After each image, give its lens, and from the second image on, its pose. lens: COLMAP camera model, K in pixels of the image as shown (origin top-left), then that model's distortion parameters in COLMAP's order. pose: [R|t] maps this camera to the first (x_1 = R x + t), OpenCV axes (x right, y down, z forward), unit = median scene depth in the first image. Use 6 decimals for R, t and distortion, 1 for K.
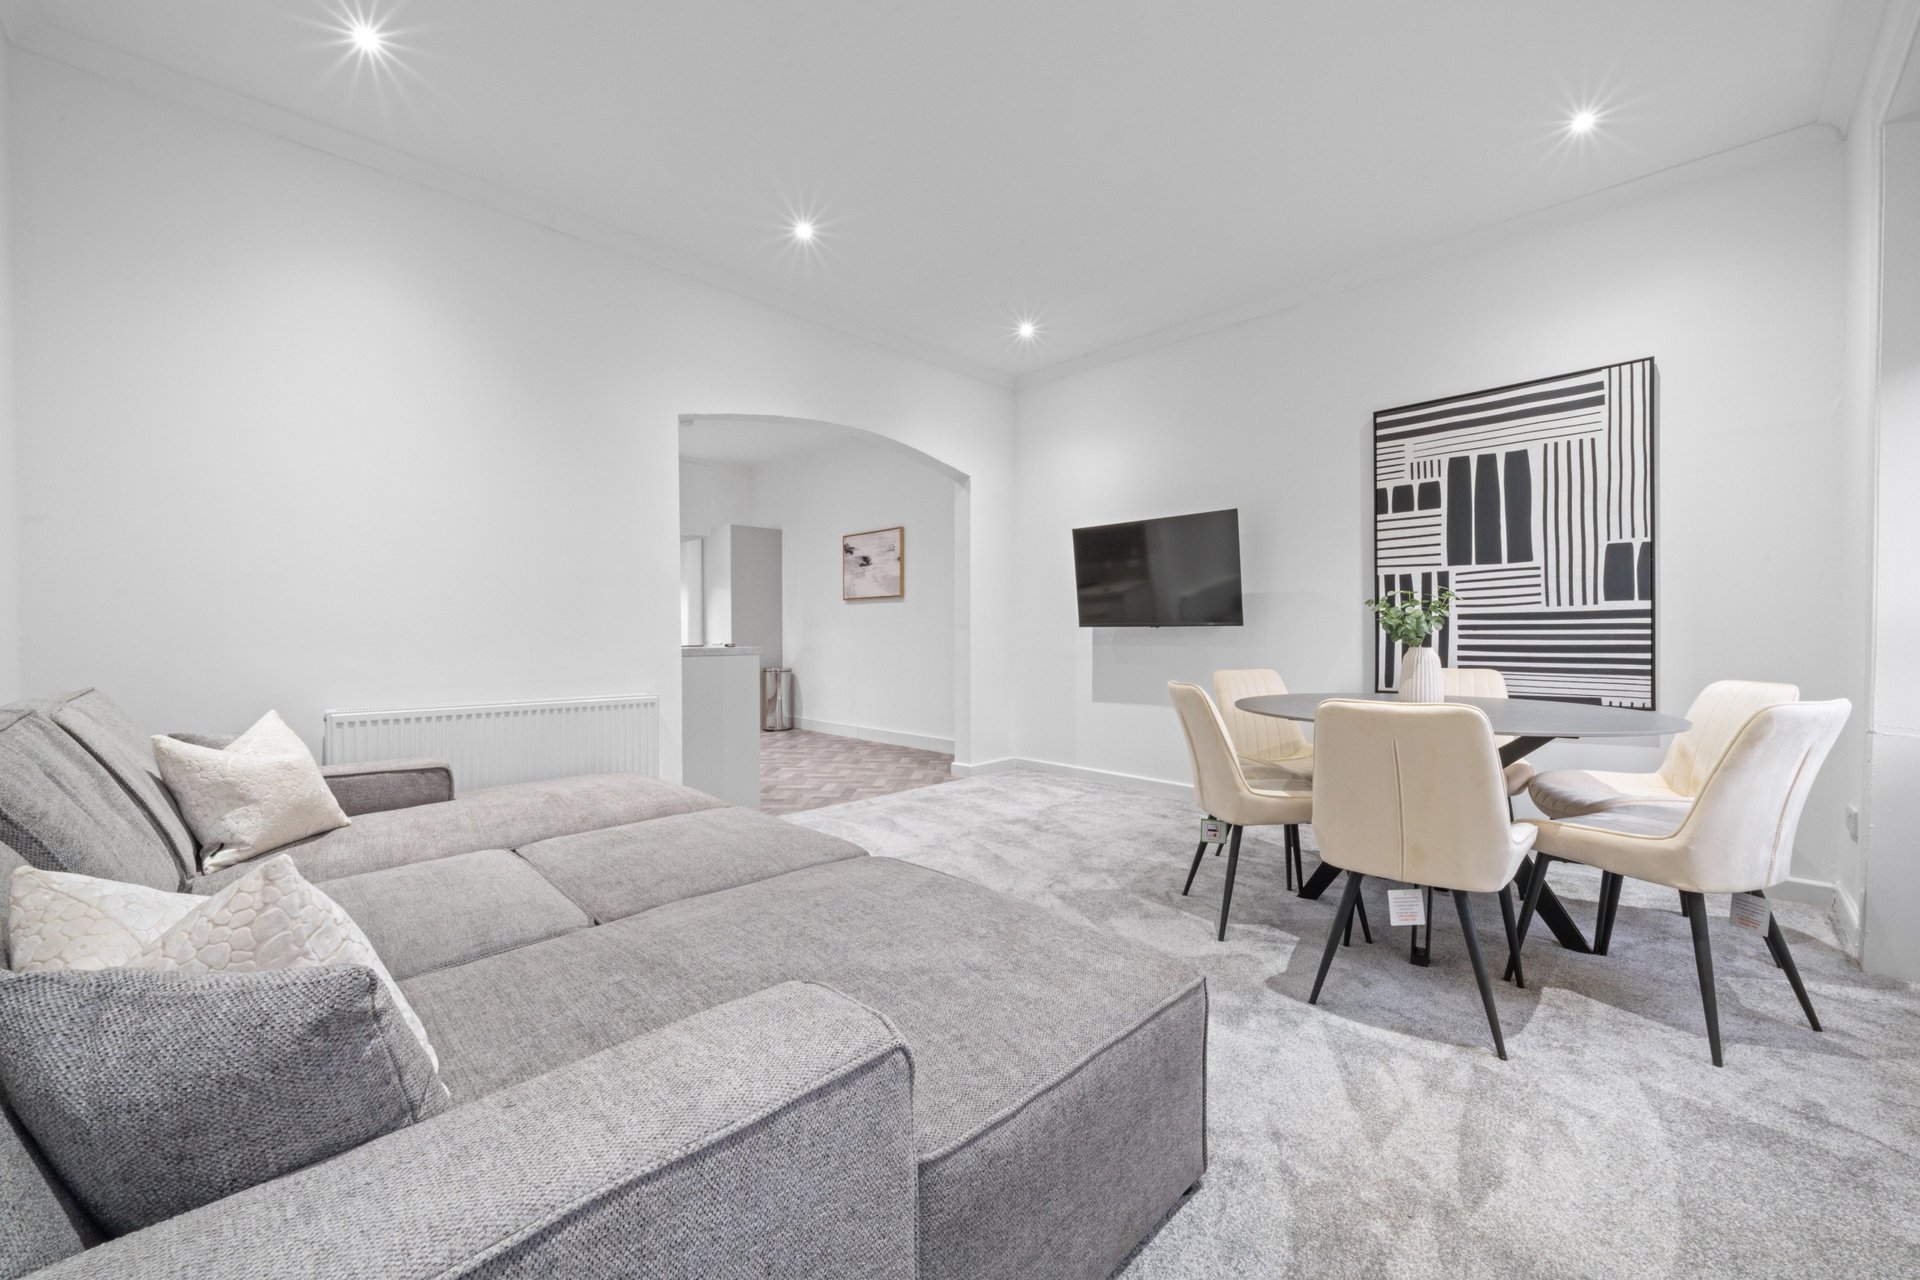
lens RADIAL K [[735.0, 0, 954.5], [0, 735.0, 646.9], [0, 0, 1]] dist [-0.001696, -0.000823]
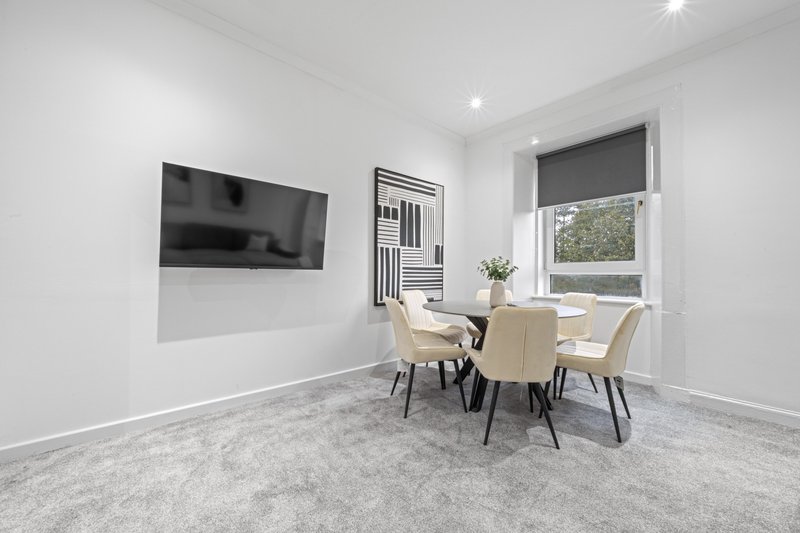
lens RADIAL K [[306.2, 0, 395.8], [0, 306.2, 270.5], [0, 0, 1]] dist [-0.001696, -0.000823]
pose [[0.064383, 0.013820, 0.997830, -0.322451], [0.009770, 0.999847, -0.014479, -0.021574], [-0.997877, 0.010681, 0.064238, 1.055788]]
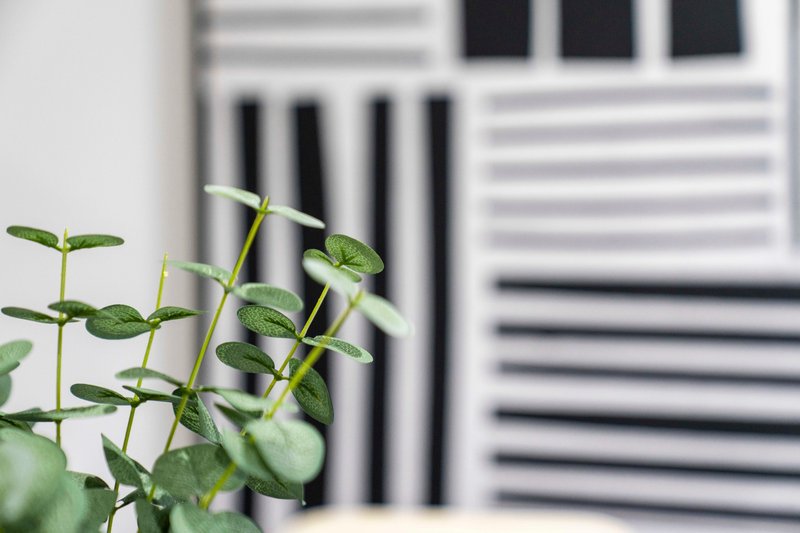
lens RADIAL K [[306.2, 0, 400.9], [0, 306.2, 268.5], [0, 0, 1]] dist [-0.001696, -0.000823]
pose [[0.750727, 0.009826, 0.660540, 0.658174], [-0.002309, 0.999922, -0.012250, -0.048556], [-0.660609, 0.007671, 0.750691, 1.040344]]
